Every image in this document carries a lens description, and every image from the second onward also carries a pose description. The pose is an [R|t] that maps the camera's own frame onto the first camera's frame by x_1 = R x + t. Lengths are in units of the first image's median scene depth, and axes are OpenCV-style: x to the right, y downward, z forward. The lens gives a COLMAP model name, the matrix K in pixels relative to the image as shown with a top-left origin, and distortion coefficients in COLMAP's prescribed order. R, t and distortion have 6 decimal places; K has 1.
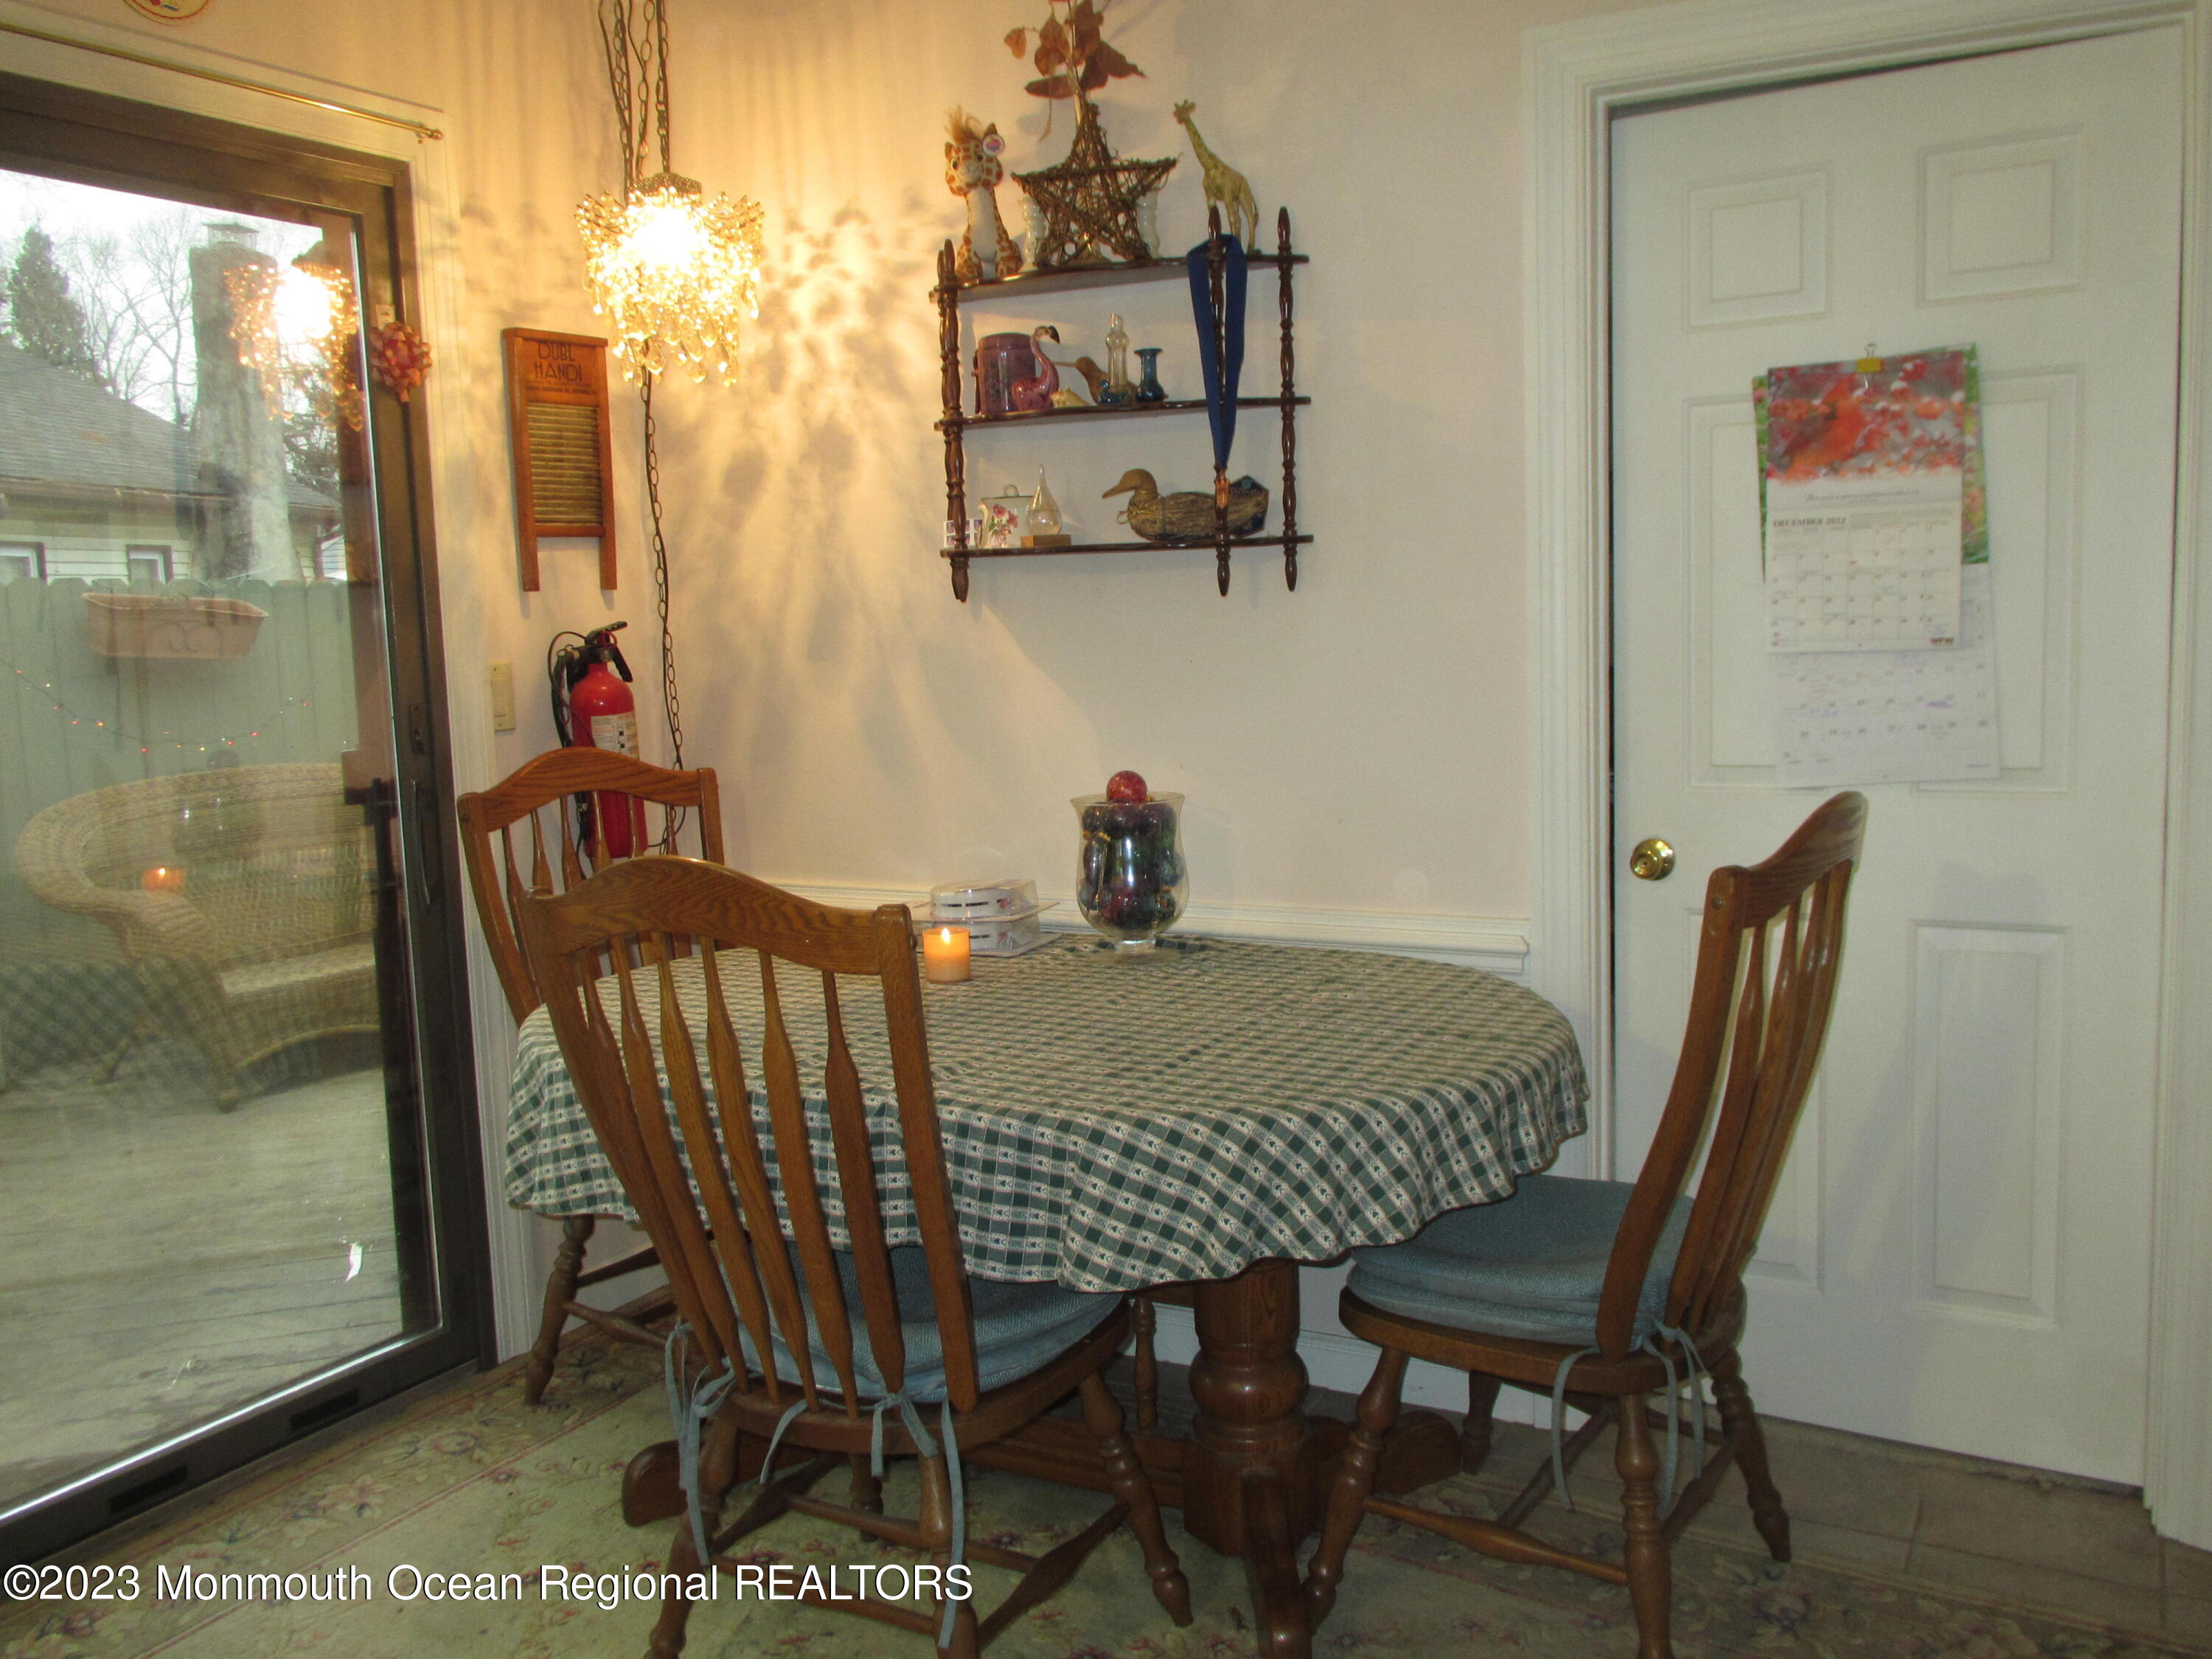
lens RADIAL K [[1845.2, 0, 1106.0], [0, 1845.2, 829.5], [0, 0, 1]] dist [-0.017625, -0.003313]
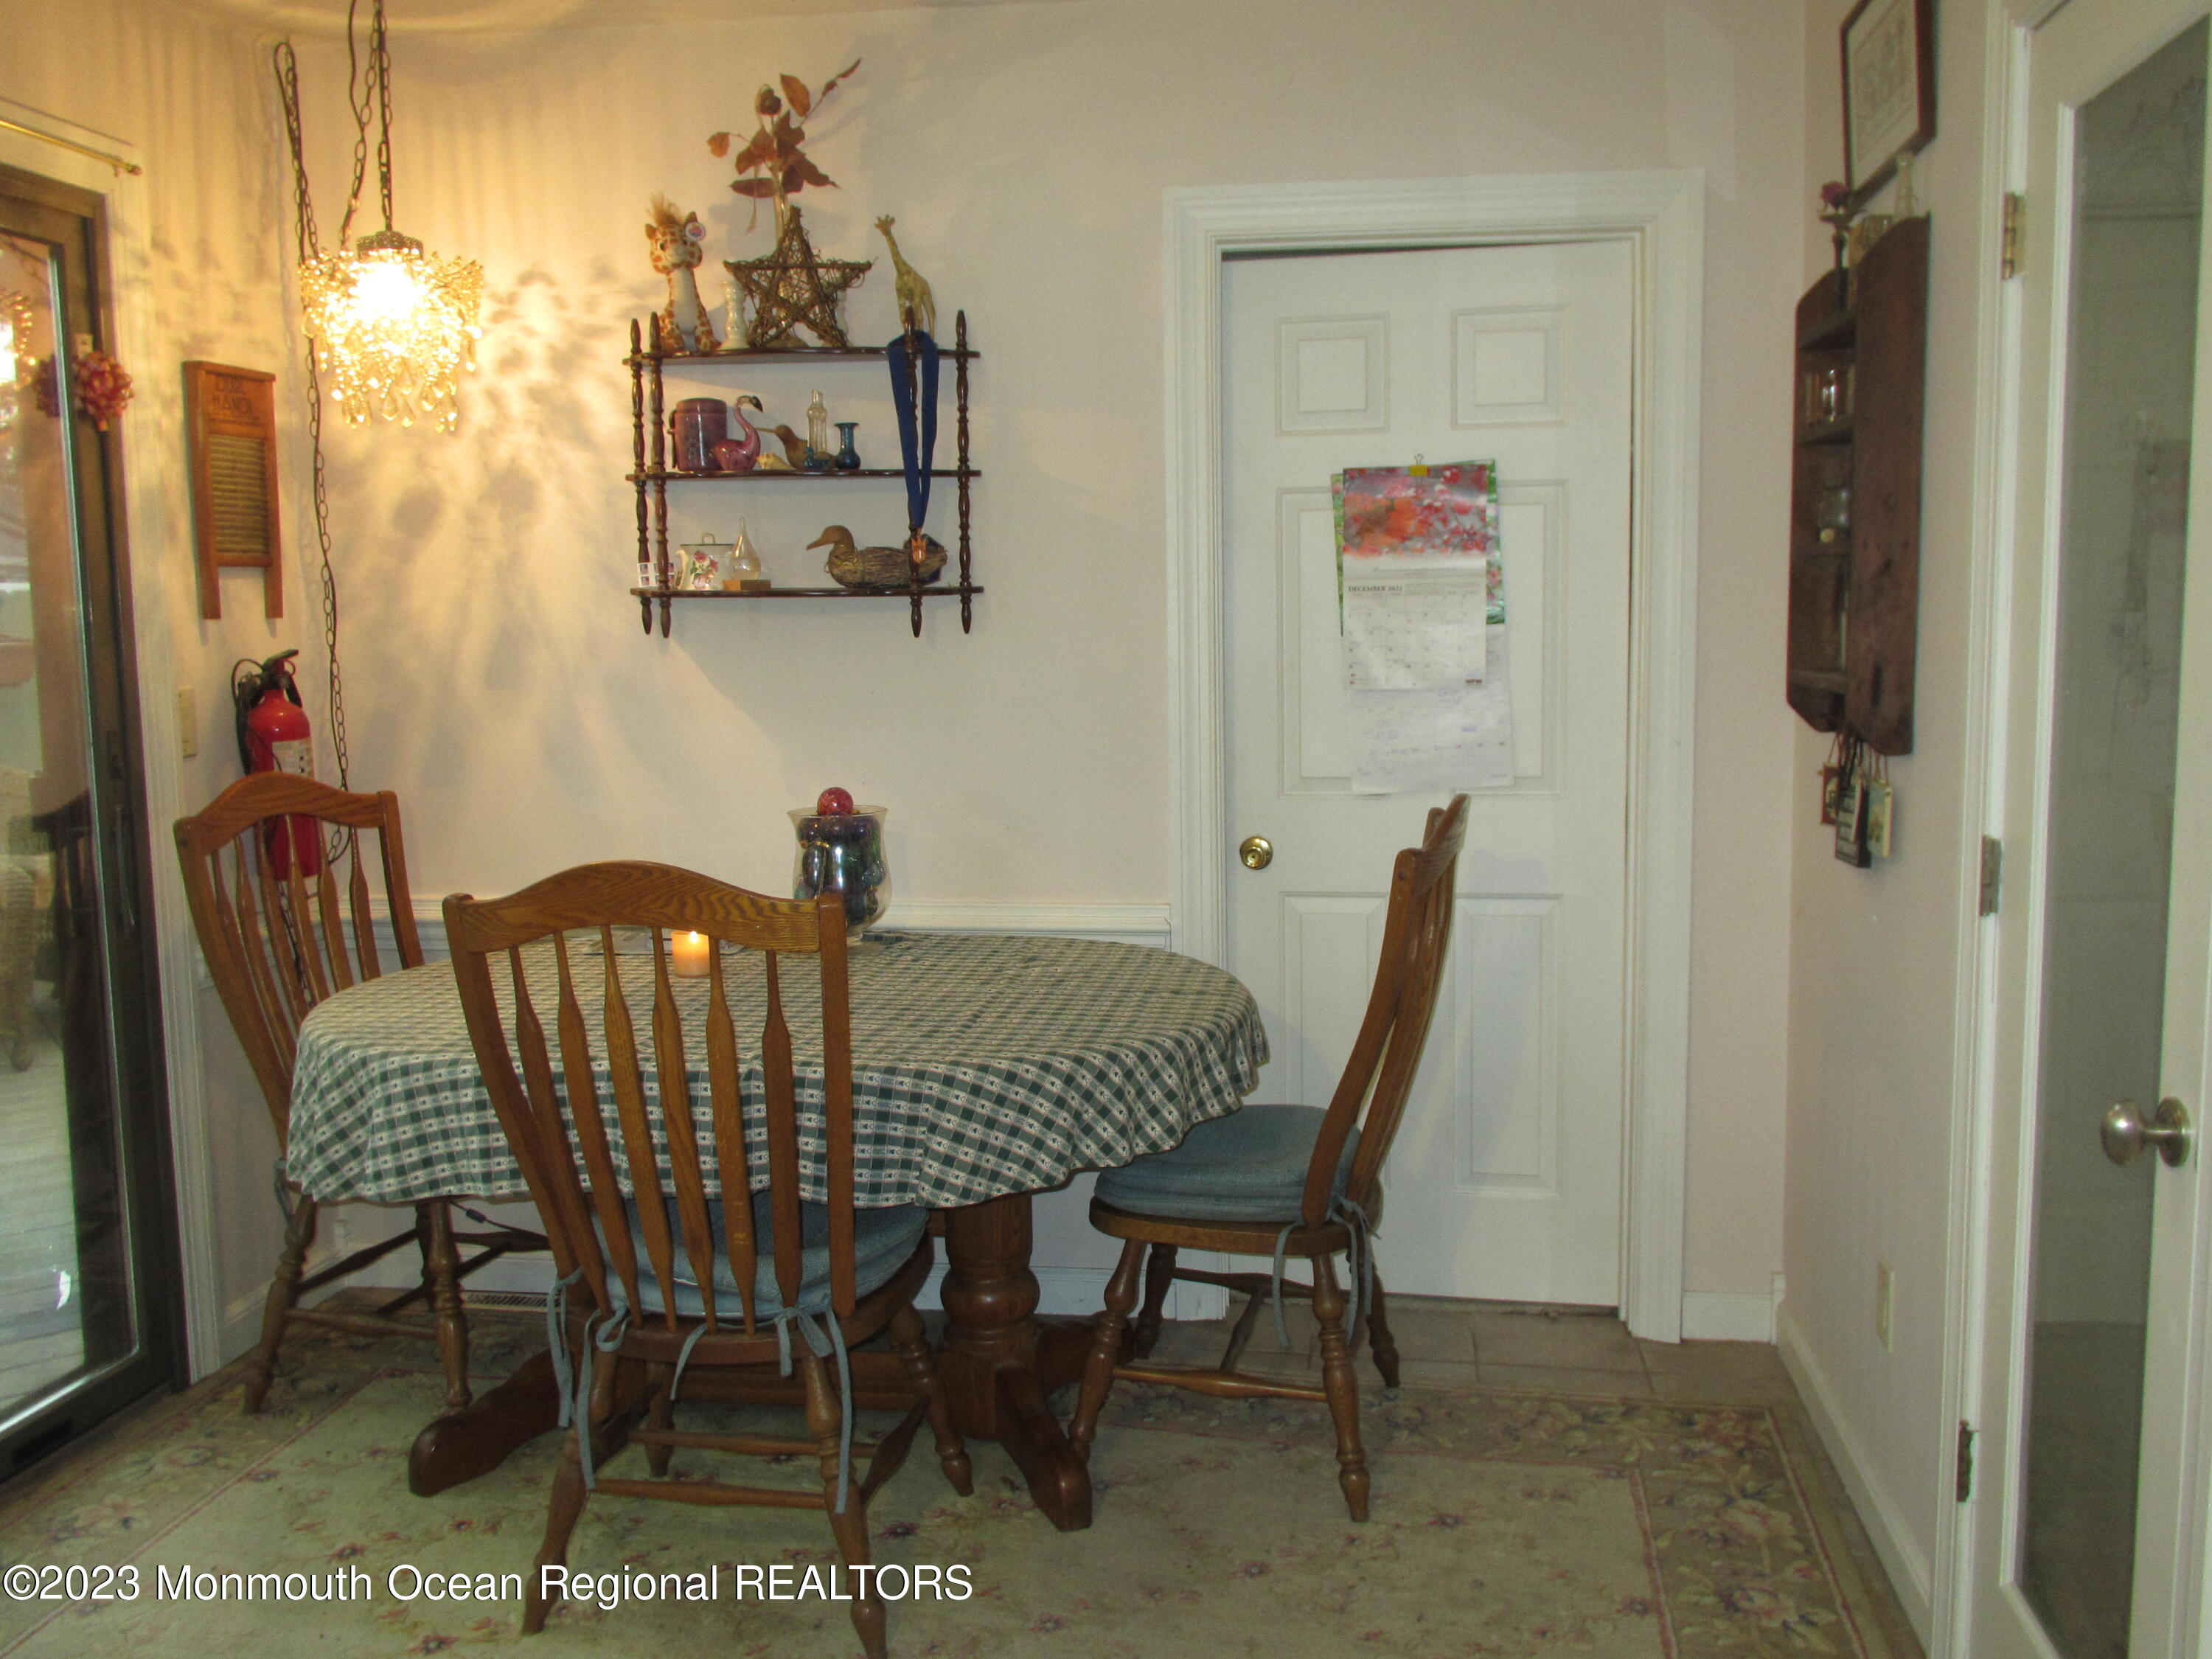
lens RADIAL K [[1845.2, 0, 1106.0], [0, 1845.2, 829.5], [0, 0, 1]] dist [-0.017625, -0.003313]
pose [[0.937162, -0.019687, 0.348340, -0.232316], [0.023852, 0.999686, -0.007673, 0.007212], [-0.348079, 0.015499, 0.937337, -0.136848]]
